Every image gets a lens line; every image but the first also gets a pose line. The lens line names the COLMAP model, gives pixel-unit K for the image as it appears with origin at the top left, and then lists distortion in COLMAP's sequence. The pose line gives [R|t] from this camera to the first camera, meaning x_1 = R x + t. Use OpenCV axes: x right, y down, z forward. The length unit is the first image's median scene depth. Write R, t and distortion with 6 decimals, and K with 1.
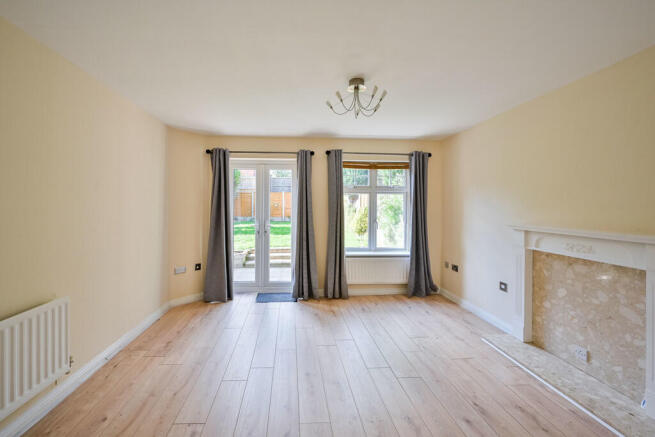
lens RADIAL K [[264.8, 0, 325.7], [0, 264.8, 206.1], [0, 0, 1]] dist [-0.007375, 0.001518]
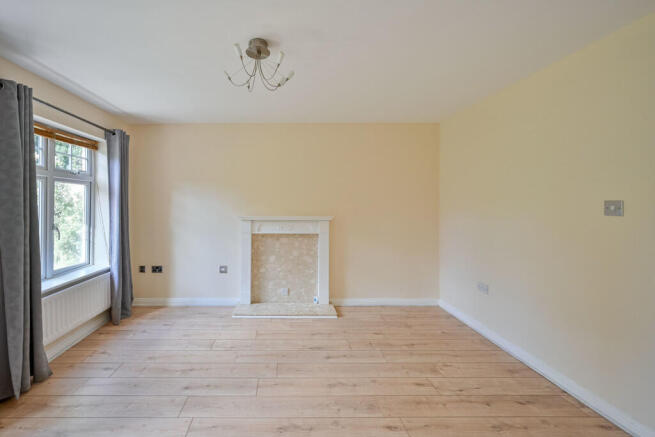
lens RADIAL K [[264.8, 0, 276.5], [0, 264.8, 206.0], [0, 0, 1]] dist [-0.007375, 0.001518]
pose [[0.133017, -0.015712, 0.990989, -0.600426], [0.002402, 0.999877, 0.015531, 0.000912], [-0.991111, 0.000314, 0.133038, 0.760508]]
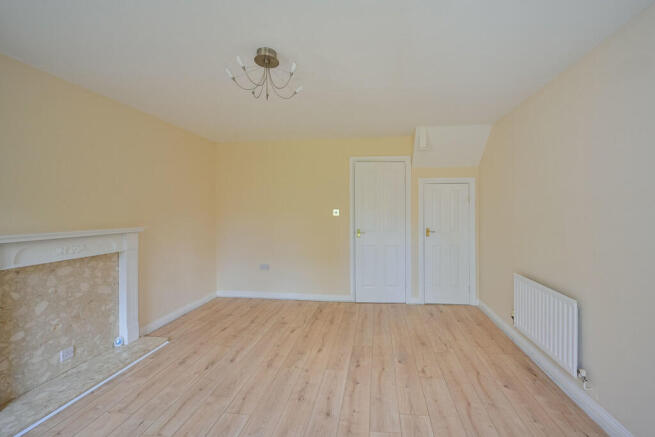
lens RADIAL K [[264.8, 0, 344.3], [0, 264.8, 212.2], [0, 0, 1]] dist [-0.007375, 0.001518]
pose [[-0.967429, -0.006335, 0.253062, -0.280367], [-0.004250, 0.999952, 0.008785, 0.002812], [-0.253105, 0.007423, -0.967410, 1.554814]]
